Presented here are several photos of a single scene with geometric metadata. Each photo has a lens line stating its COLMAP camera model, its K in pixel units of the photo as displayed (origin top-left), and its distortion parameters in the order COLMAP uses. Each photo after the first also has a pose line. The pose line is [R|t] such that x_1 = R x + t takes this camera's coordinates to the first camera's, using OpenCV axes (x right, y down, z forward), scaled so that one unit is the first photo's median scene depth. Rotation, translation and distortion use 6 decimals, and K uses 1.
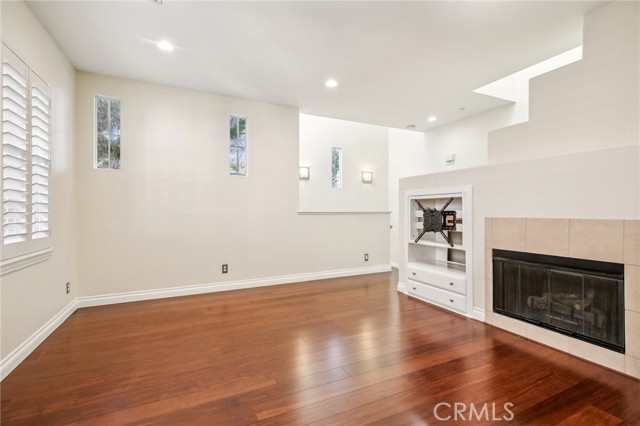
lens RADIAL K [[296.4, 0, 322.7], [0, 296.4, 209.3], [0, 0, 1]] dist [0.006046, -0.001442]
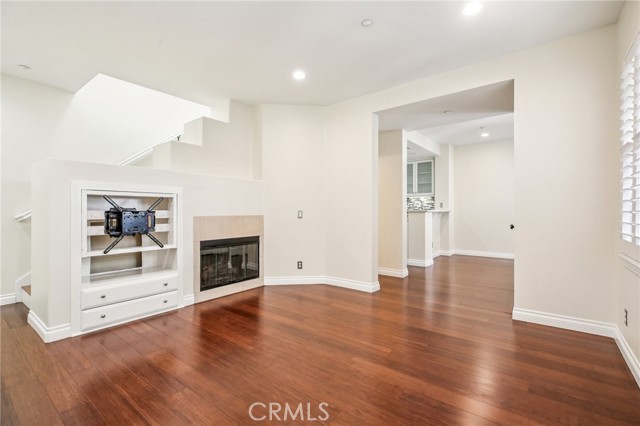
lens RADIAL K [[296.4, 0, 318.4], [0, 296.4, 210.6], [0, 0, 1]] dist [0.006046, -0.001442]
pose [[-0.445614, 0.004082, 0.895216, -0.754155], [0.002950, 0.999991, -0.003091, 0.009211], [-0.895220, 0.001263, -0.445622, 1.085645]]
